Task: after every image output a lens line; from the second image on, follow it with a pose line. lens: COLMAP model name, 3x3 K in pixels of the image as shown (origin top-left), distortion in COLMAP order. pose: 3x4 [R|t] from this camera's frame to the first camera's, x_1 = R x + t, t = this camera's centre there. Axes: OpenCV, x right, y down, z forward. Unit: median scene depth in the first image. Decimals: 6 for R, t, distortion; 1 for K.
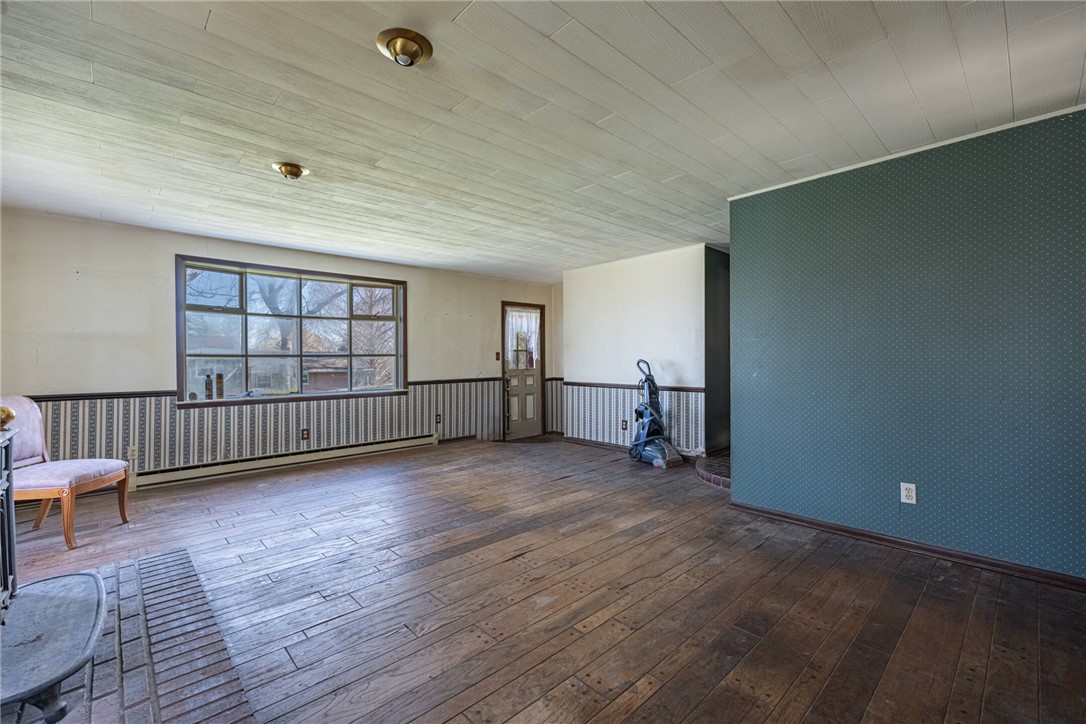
lens RADIAL K [[470.3, 0, 522.5], [0, 470.3, 362.1], [0, 0, 1]] dist [-0.008210, 0.000231]
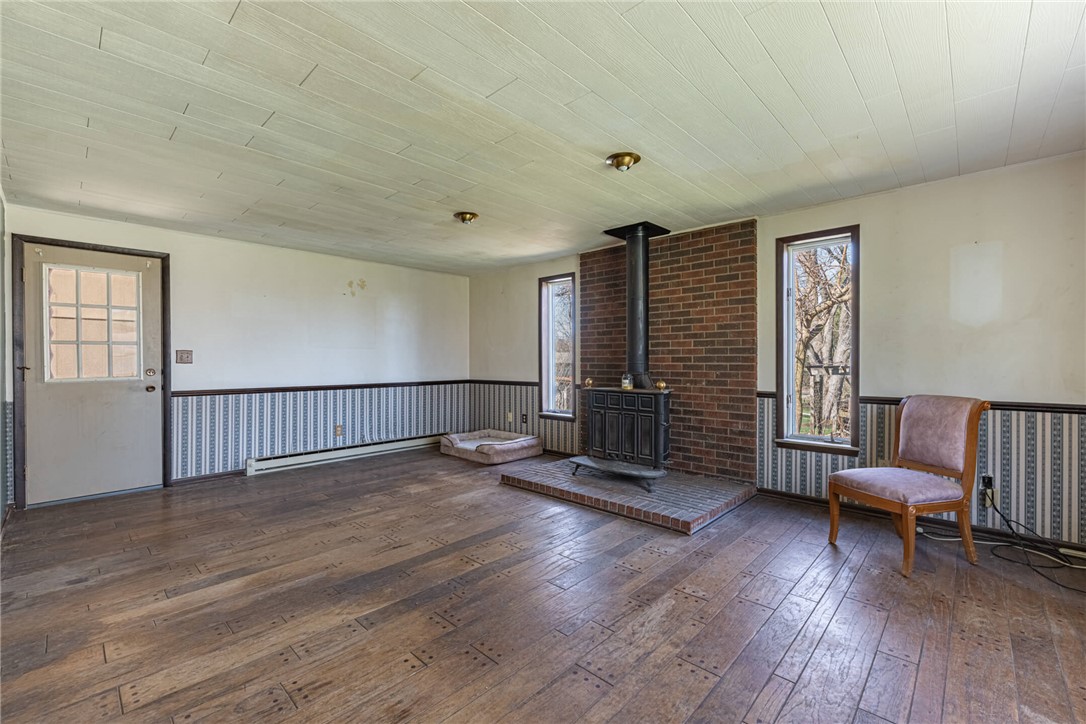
lens RADIAL K [[470.3, 0, 522.5], [0, 470.3, 362.1], [0, 0, 1]] dist [-0.008210, 0.000231]
pose [[-0.998019, 0.011247, -0.061903, -0.216863], [0.011010, 0.999931, 0.004179, -0.004209], [0.061945, 0.003489, -0.998073, 1.864045]]
